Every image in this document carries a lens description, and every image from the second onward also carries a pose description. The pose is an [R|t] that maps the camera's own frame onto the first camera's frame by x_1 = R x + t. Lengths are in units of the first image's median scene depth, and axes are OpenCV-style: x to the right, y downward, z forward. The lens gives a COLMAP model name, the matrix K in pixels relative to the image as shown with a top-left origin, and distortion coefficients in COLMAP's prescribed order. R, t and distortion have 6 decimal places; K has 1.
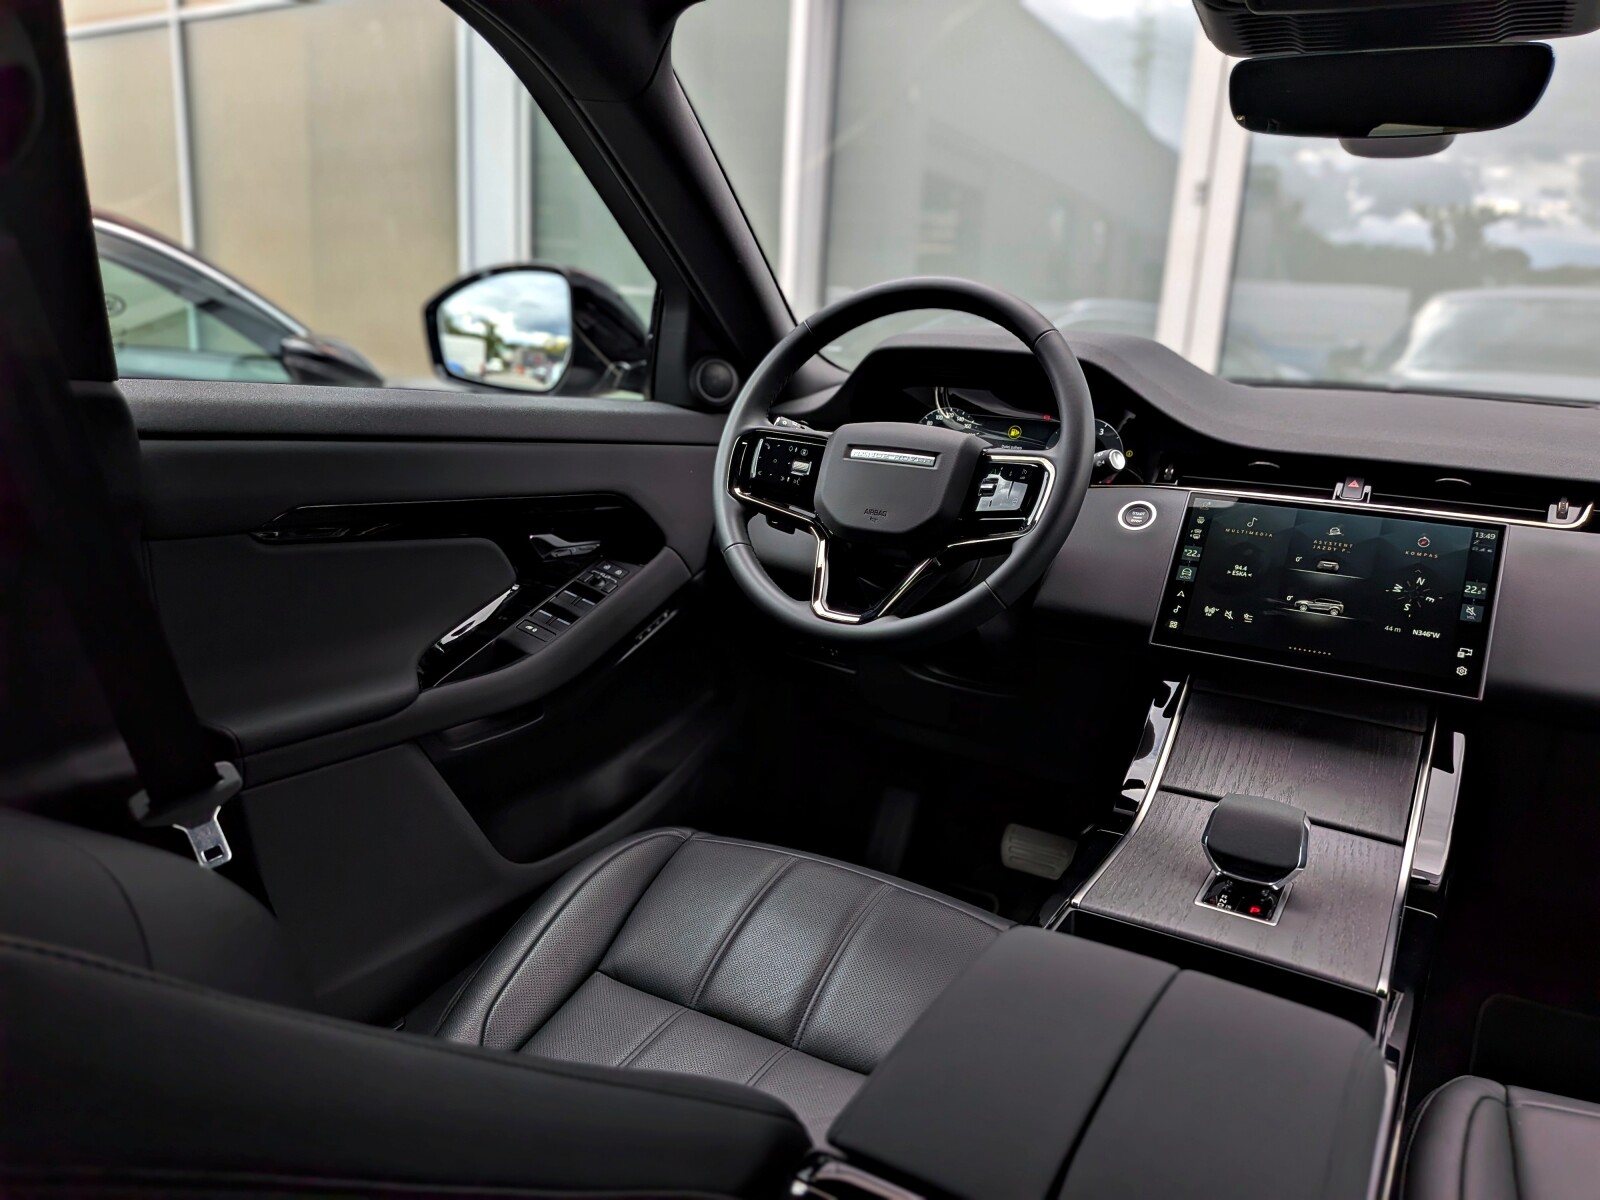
lens RADIAL K [[1150.7, 0, 804.0], [0, 1150.7, 596.6], [0, 0, 1]] dist [0.051645, -0.093485]
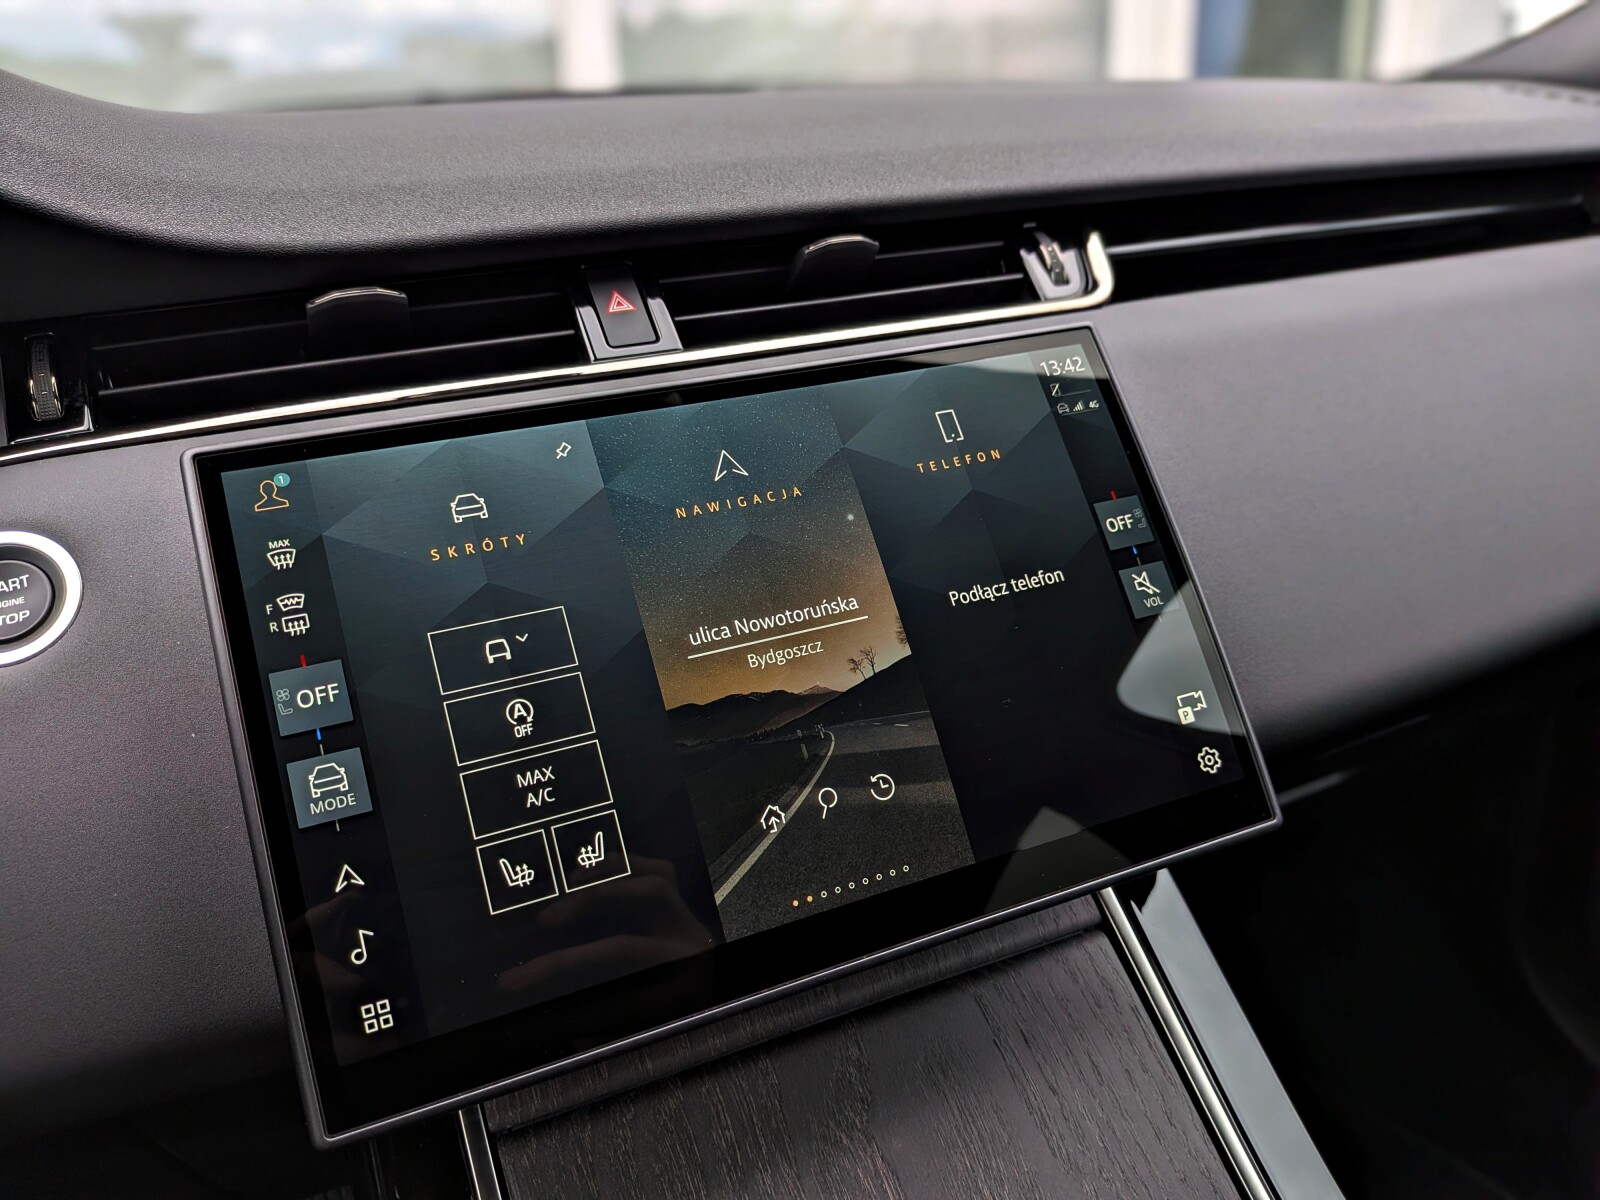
lens RADIAL K [[1150.7, 0, 780.8], [0, 1150.7, 591.8], [0, 0, 1]] dist [0.051645, -0.093485]
pose [[0.584388, -0.371288, 0.721551, 0.223891], [0.266986, 0.927653, 0.261109, -0.096622], [-0.766296, 0.040055, 0.641238, 0.763023]]
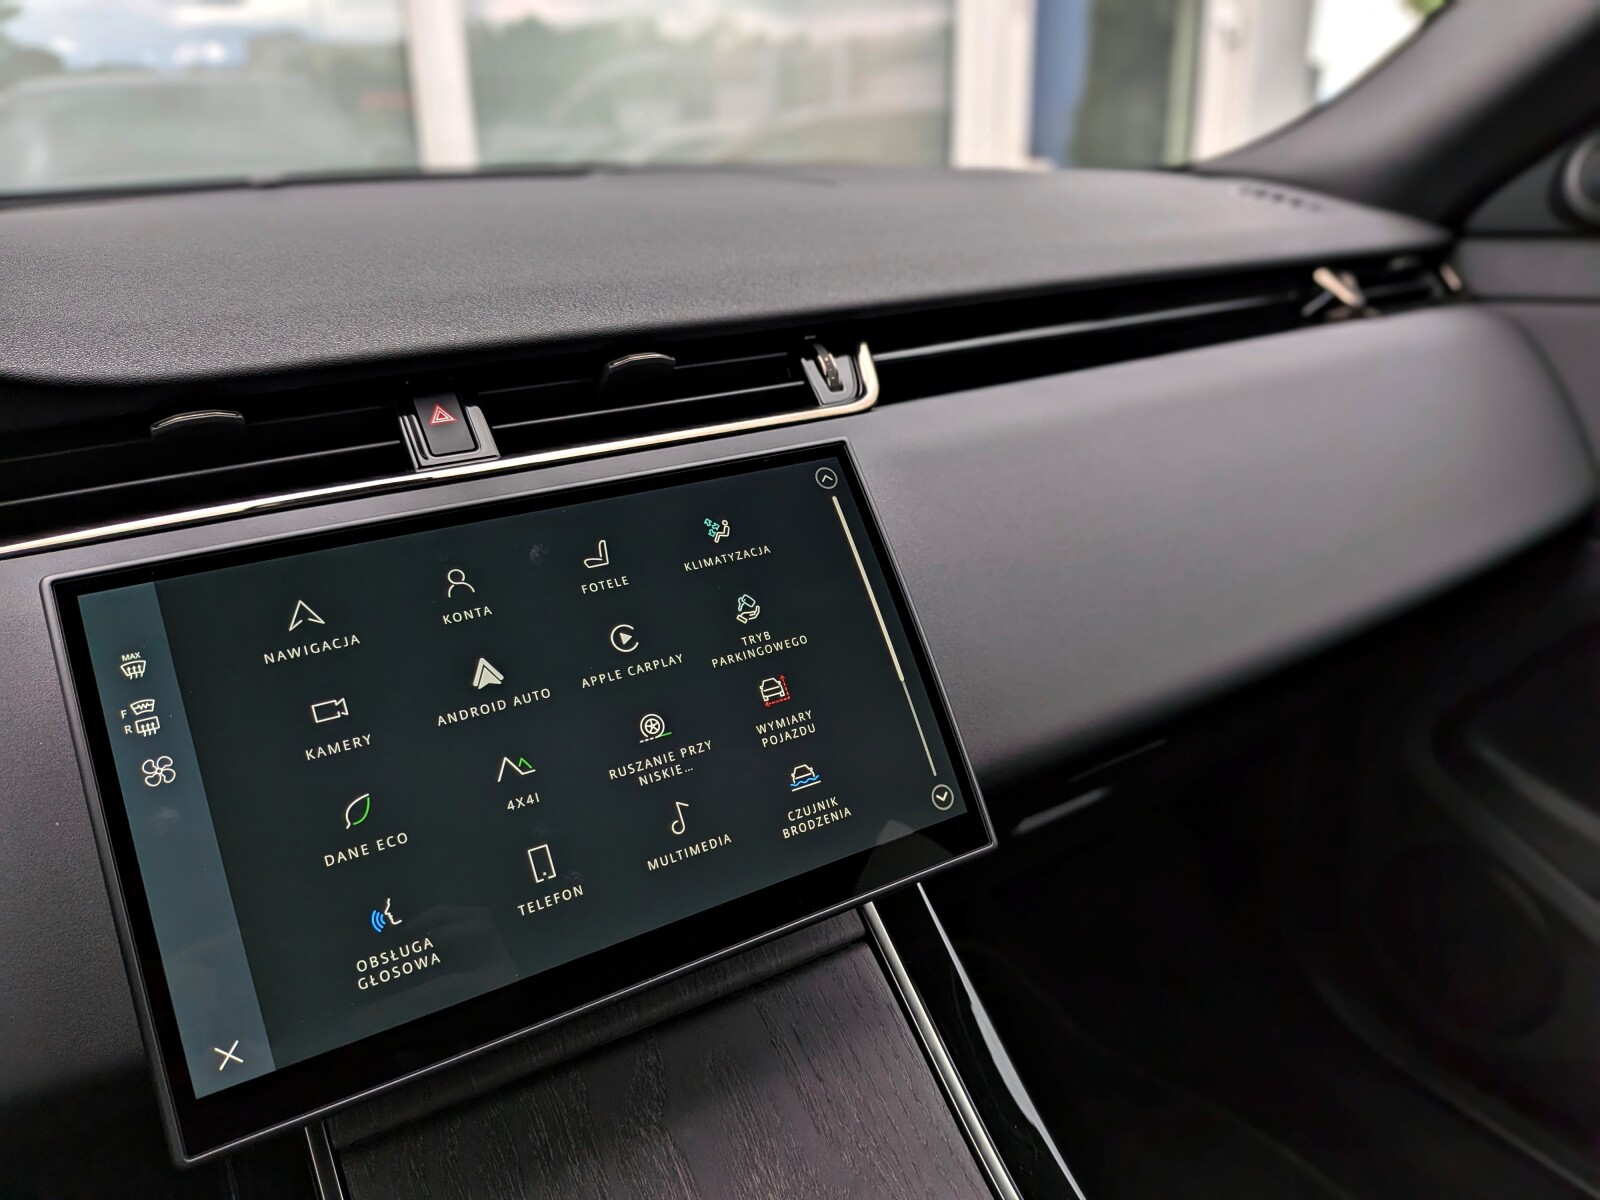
lens RADIAL K [[1150.7, 0, 804.5], [0, 1150.7, 600.7], [0, 0, 1]] dist [0.051645, -0.093485]
pose [[0.478957, -0.379112, 0.791754, 0.199910], [0.252988, 0.923281, 0.289051, -0.125085], [-0.840594, 0.061861, 0.538122, 0.704074]]
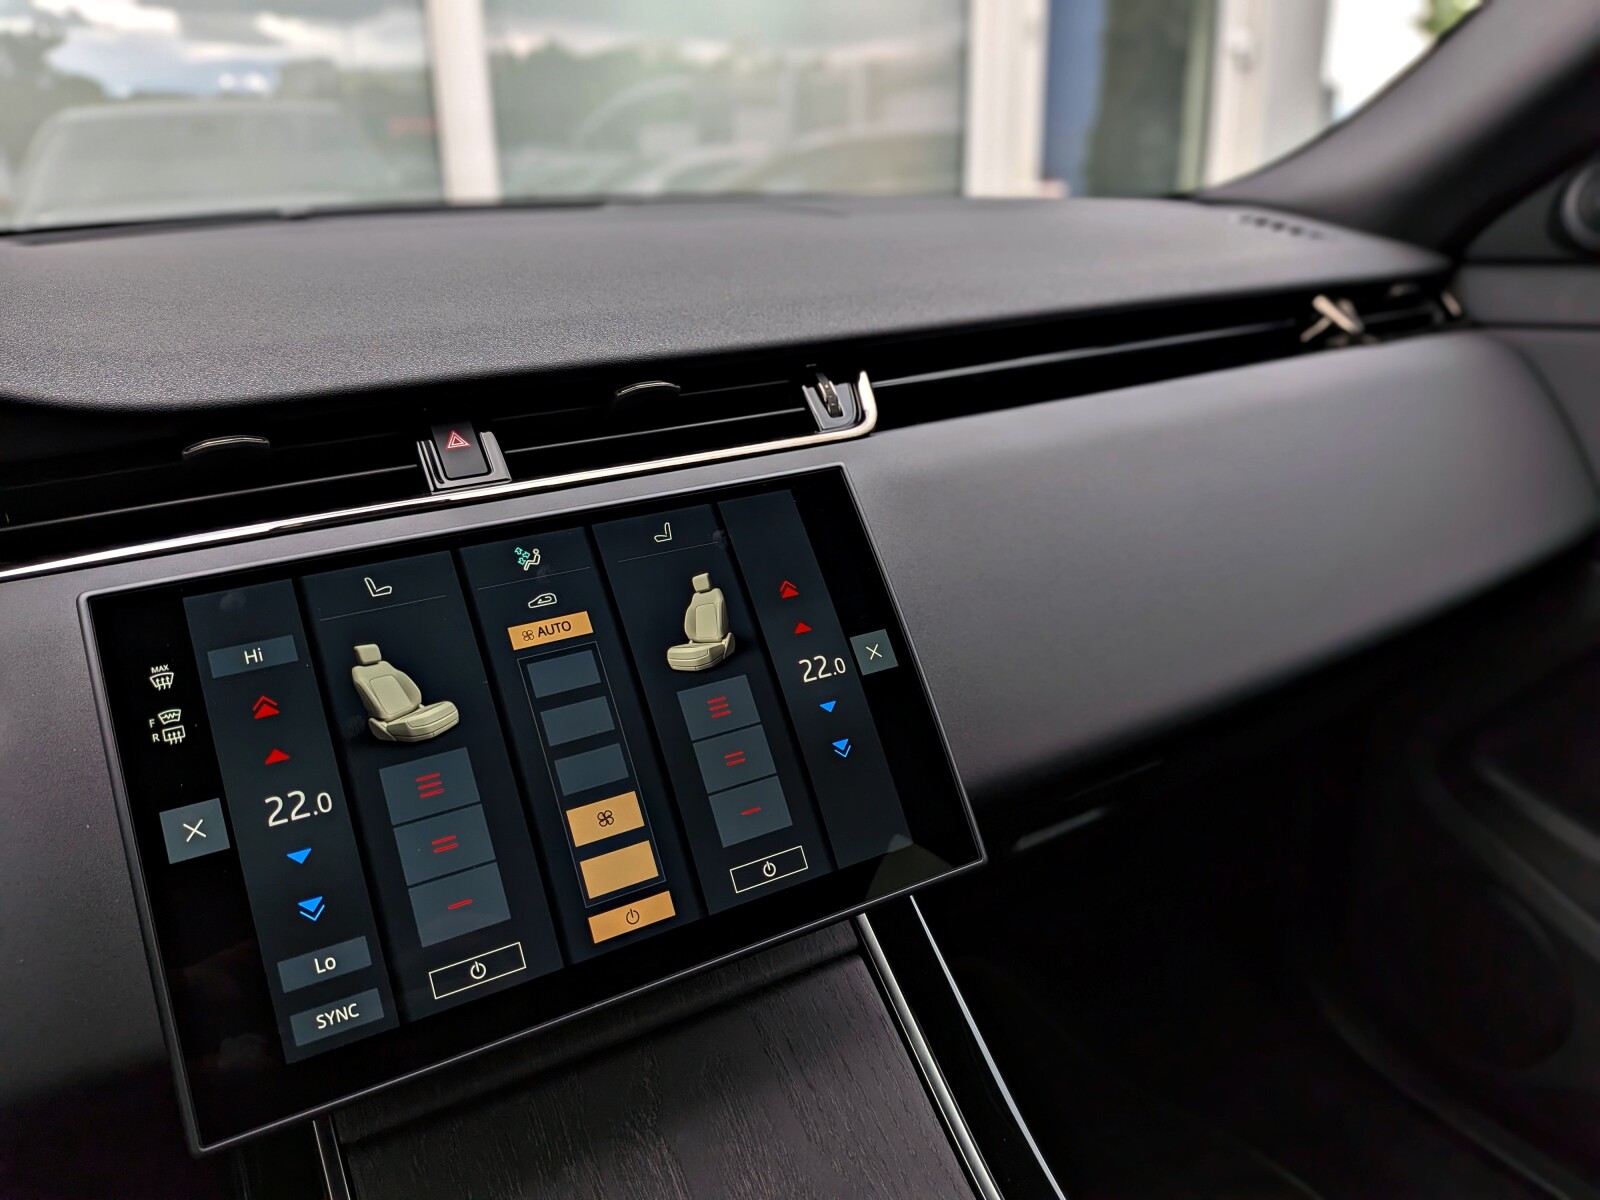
lens RADIAL K [[1150.7, 0, 785.5], [0, 1150.7, 584.3], [0, 0, 1]] dist [0.051645, -0.093485]
pose [[0.504652, -0.352773, 0.787958, 0.192437], [0.254443, 0.932939, 0.254722, -0.128205], [-0.824976, 0.071945, 0.560570, 0.691175]]
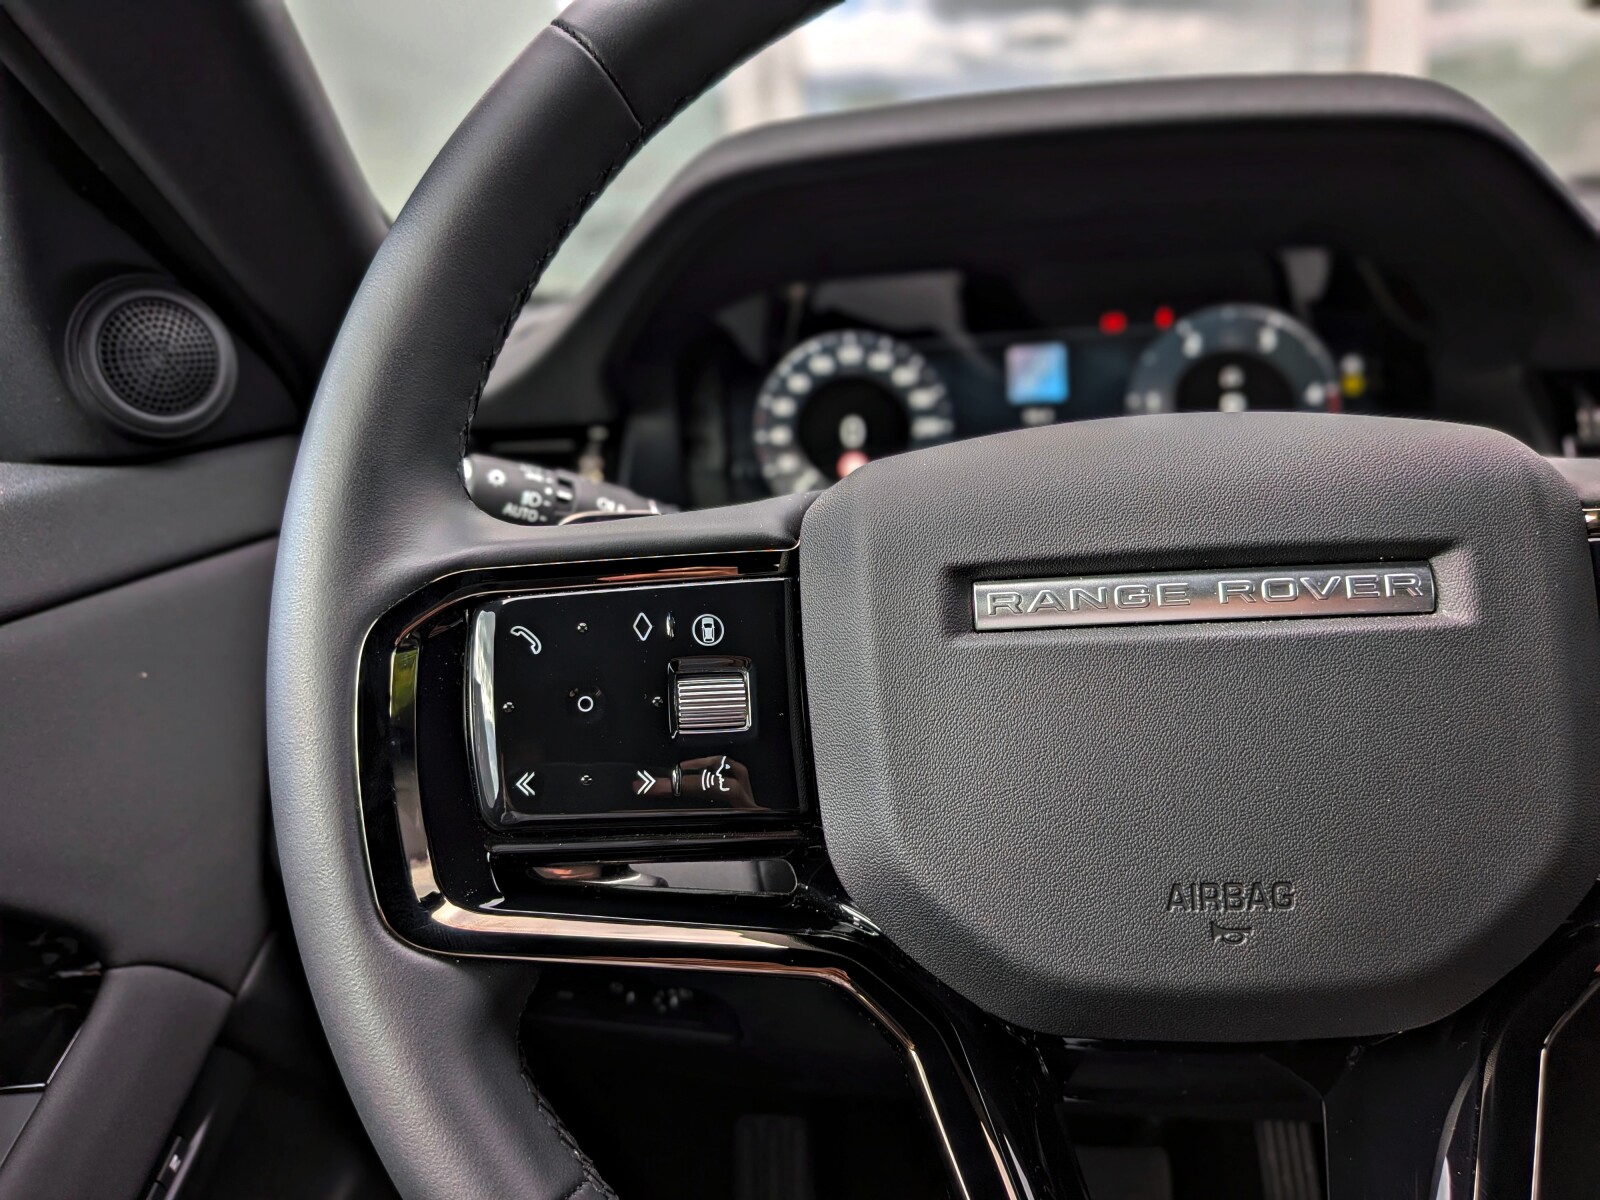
lens RADIAL K [[1150.7, 0, 783.7], [0, 1150.7, 585.4], [0, 0, 1]] dist [0.051645, -0.093485]
pose [[0.902977, -0.224835, 0.366171, -0.067547], [0.203887, 0.974328, 0.095468, -0.159375], [-0.378235, -0.011548, 0.925638, 0.838632]]
